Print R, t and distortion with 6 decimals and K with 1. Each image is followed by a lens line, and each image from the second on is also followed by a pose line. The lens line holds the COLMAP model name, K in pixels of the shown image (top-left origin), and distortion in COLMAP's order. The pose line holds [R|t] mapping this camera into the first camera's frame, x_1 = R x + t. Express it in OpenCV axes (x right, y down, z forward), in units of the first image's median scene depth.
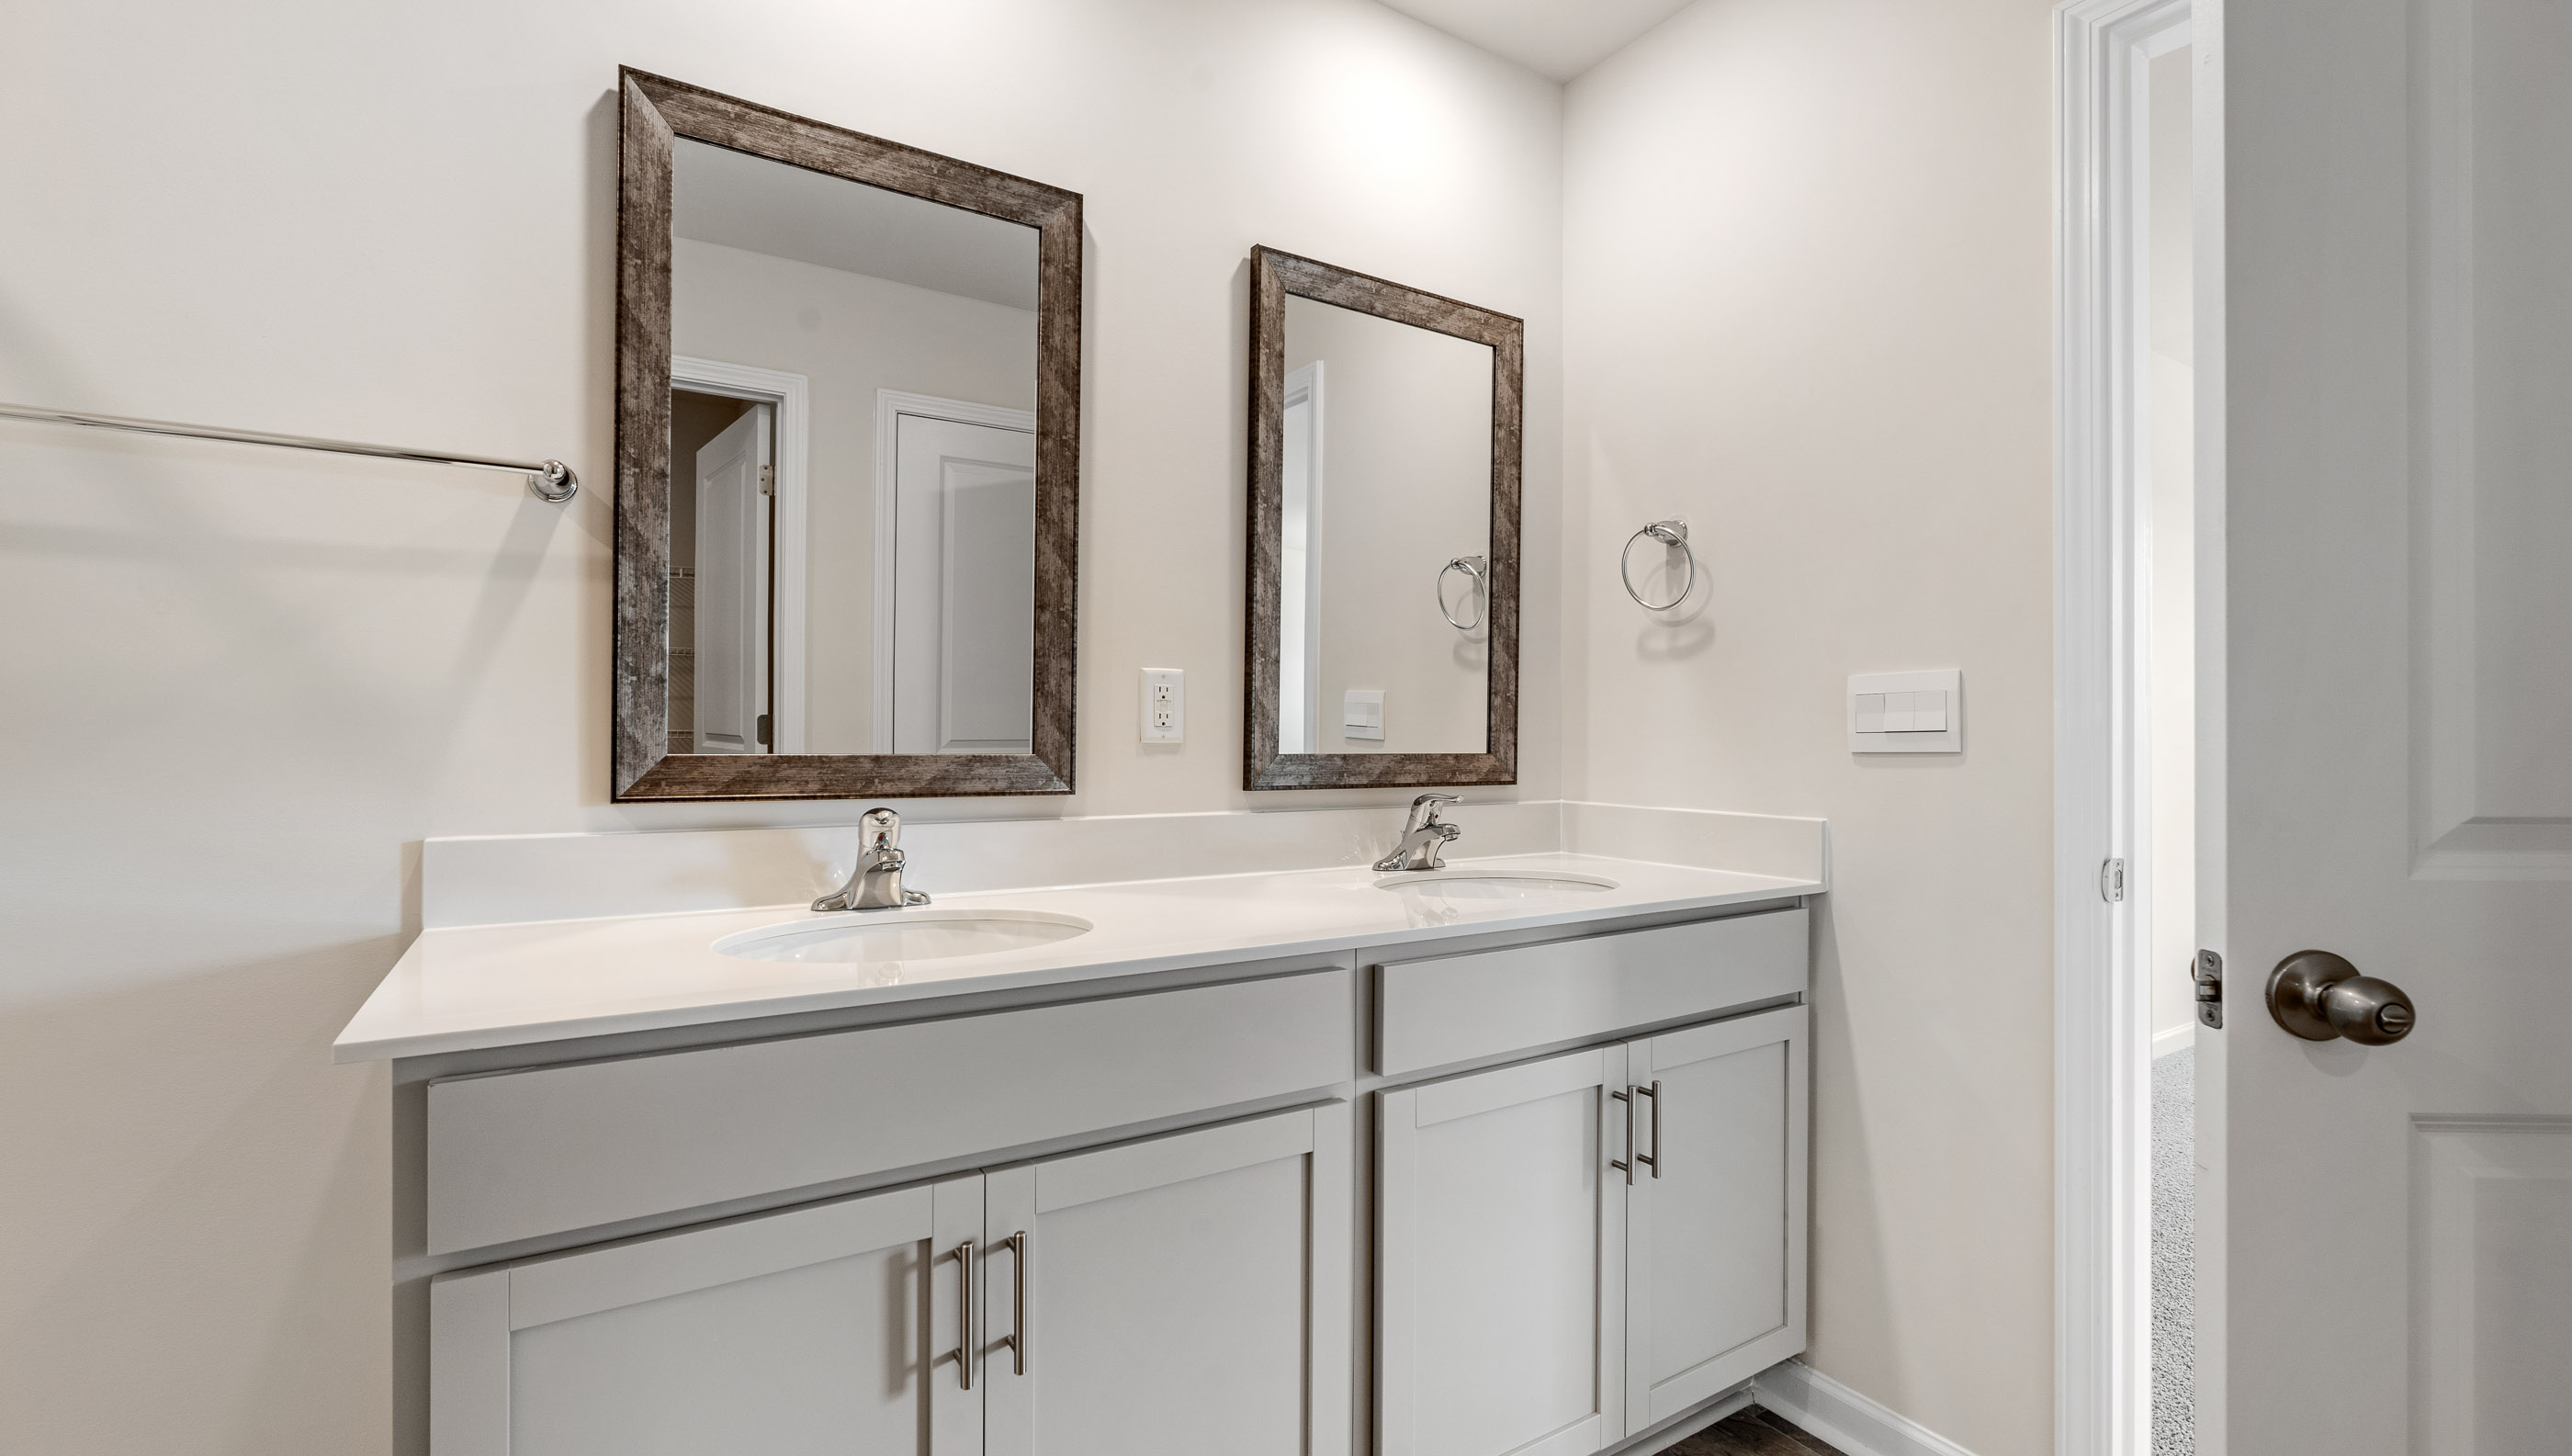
lens RADIAL K [[1110.0, 0, 1288.7], [0, 1110.0, 726.3], [0, 0, 1]] dist [-0.003285, -0.000668]
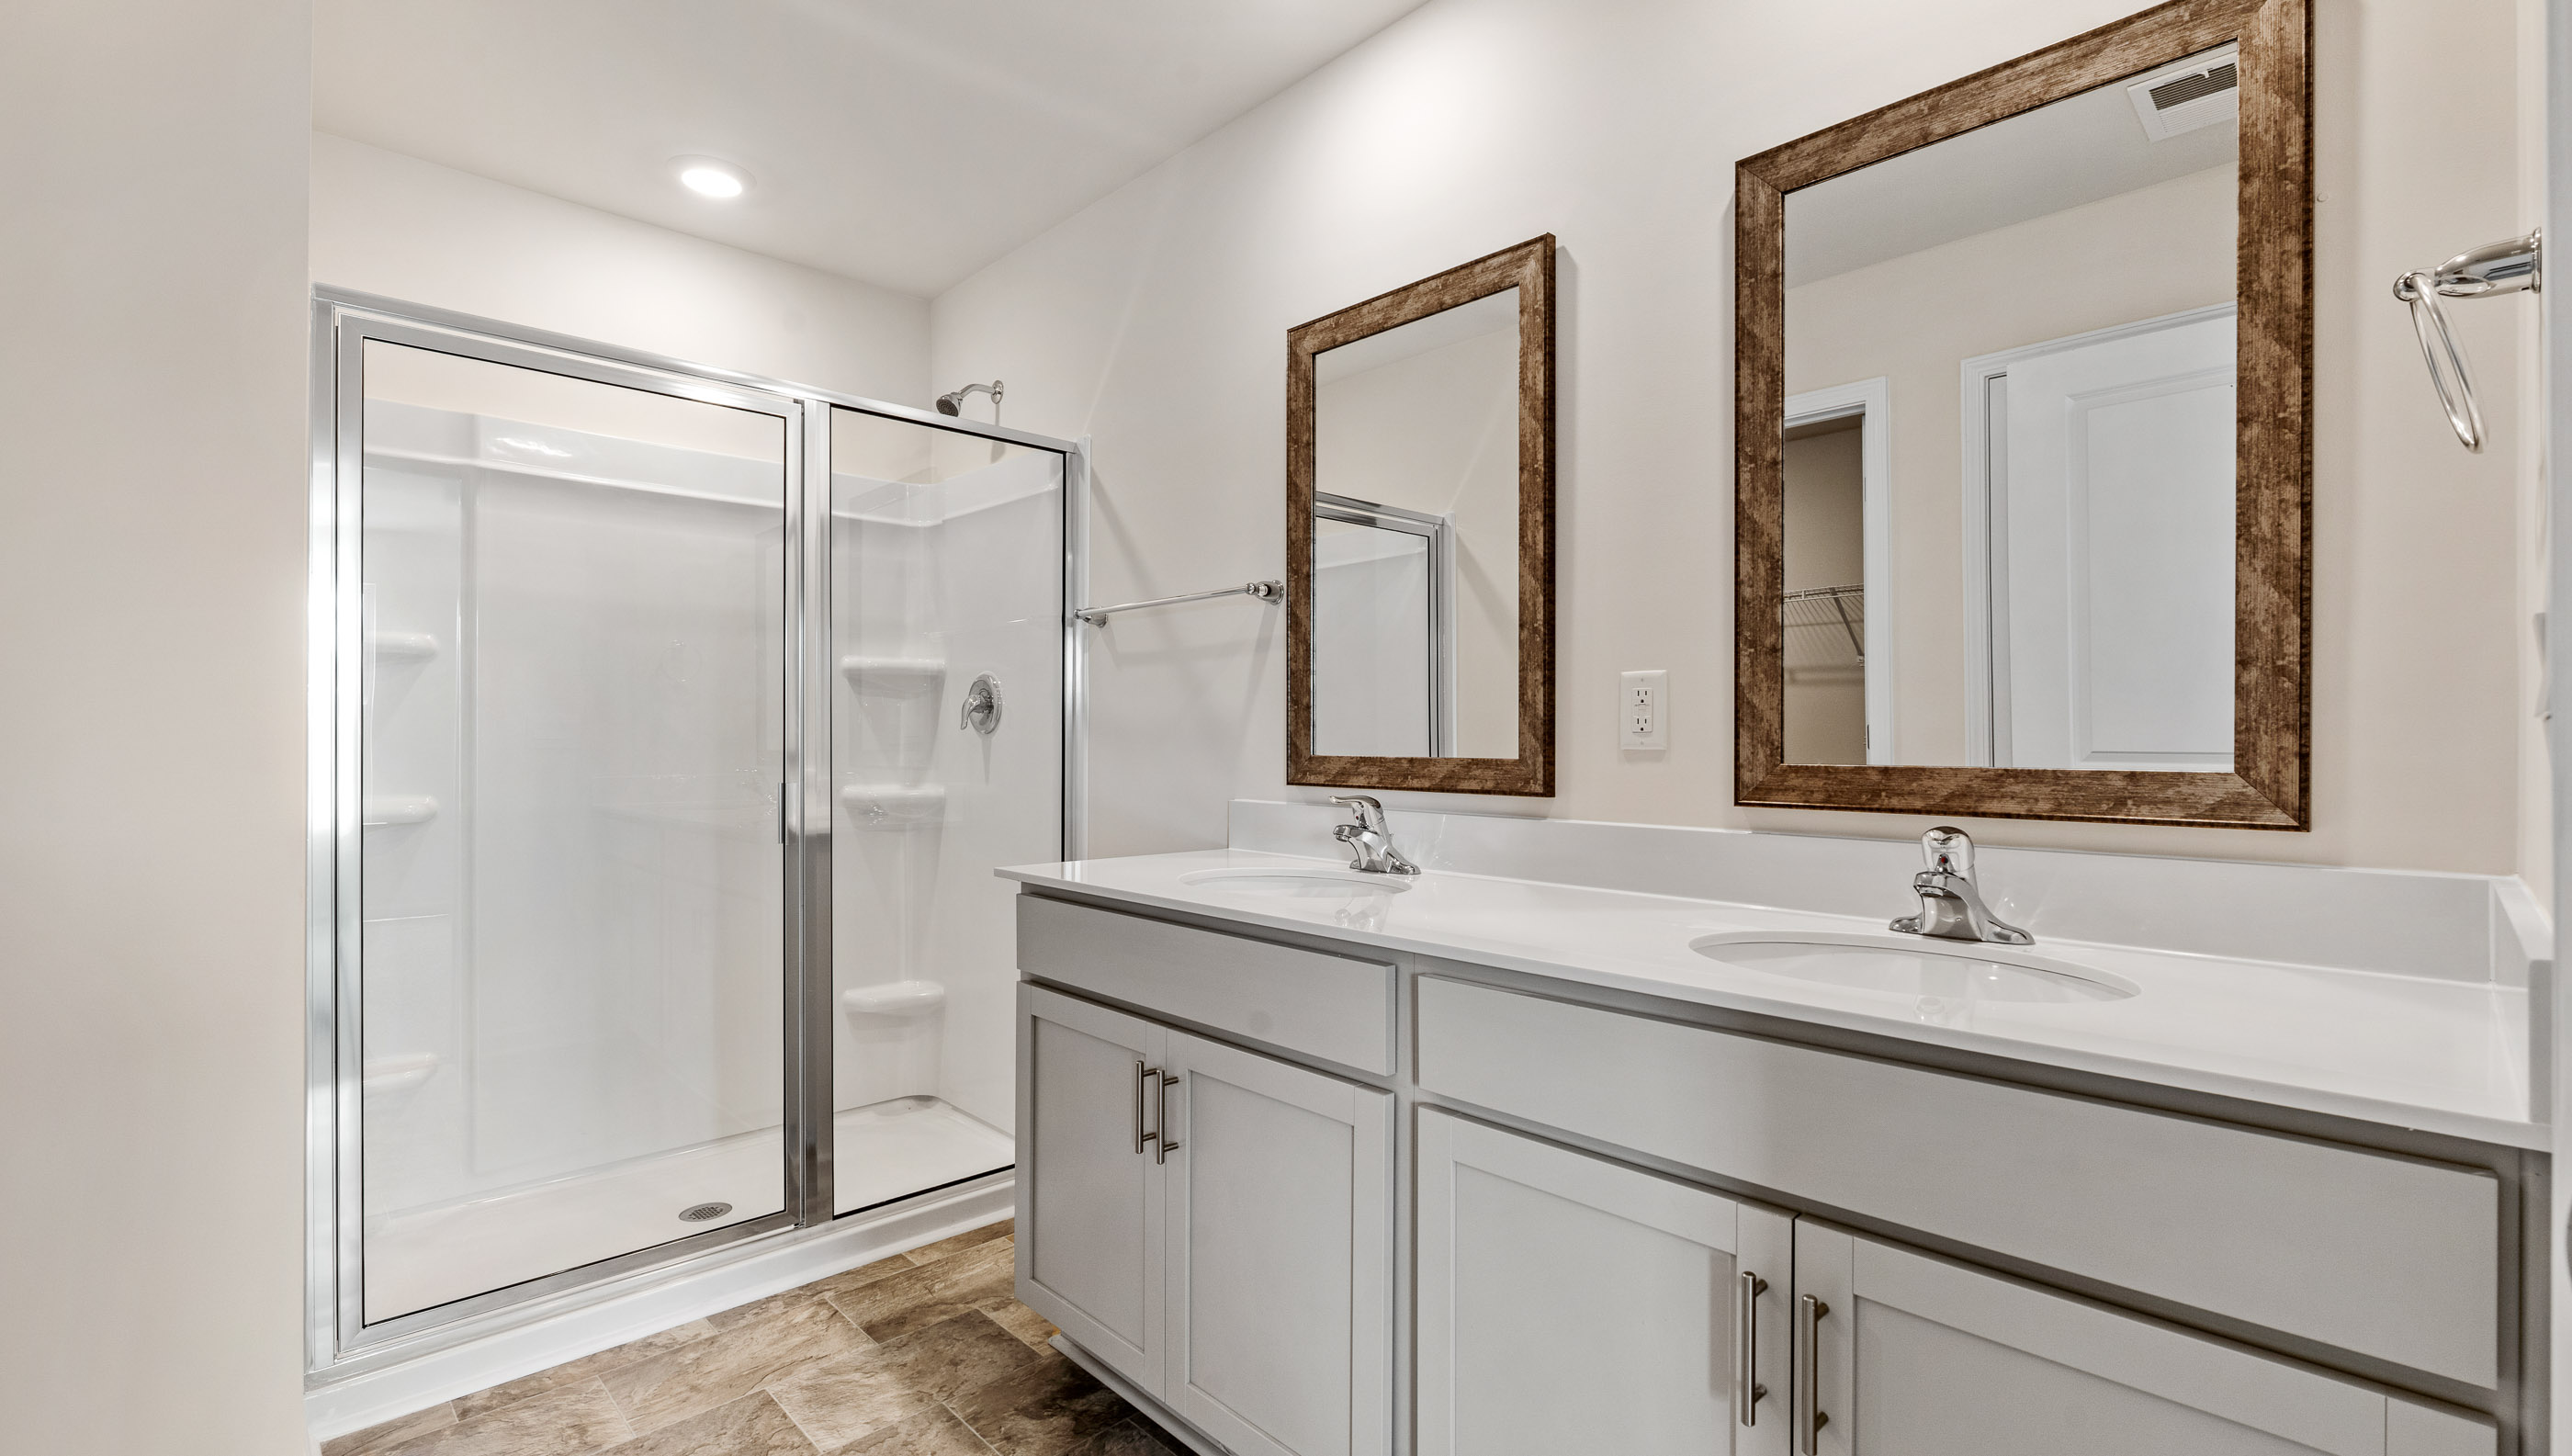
lens RADIAL K [[1158.8, 0, 1282.2], [0, 1158.8, 711.3], [0, 0, 1]] dist [0.025323, -0.000371]
pose [[0.192169, -0.032222, -0.980833, 0.757564], [0.006746, 0.999481, -0.031512, 0.010919], [0.981339, -0.000561, 0.192287, 0.479303]]
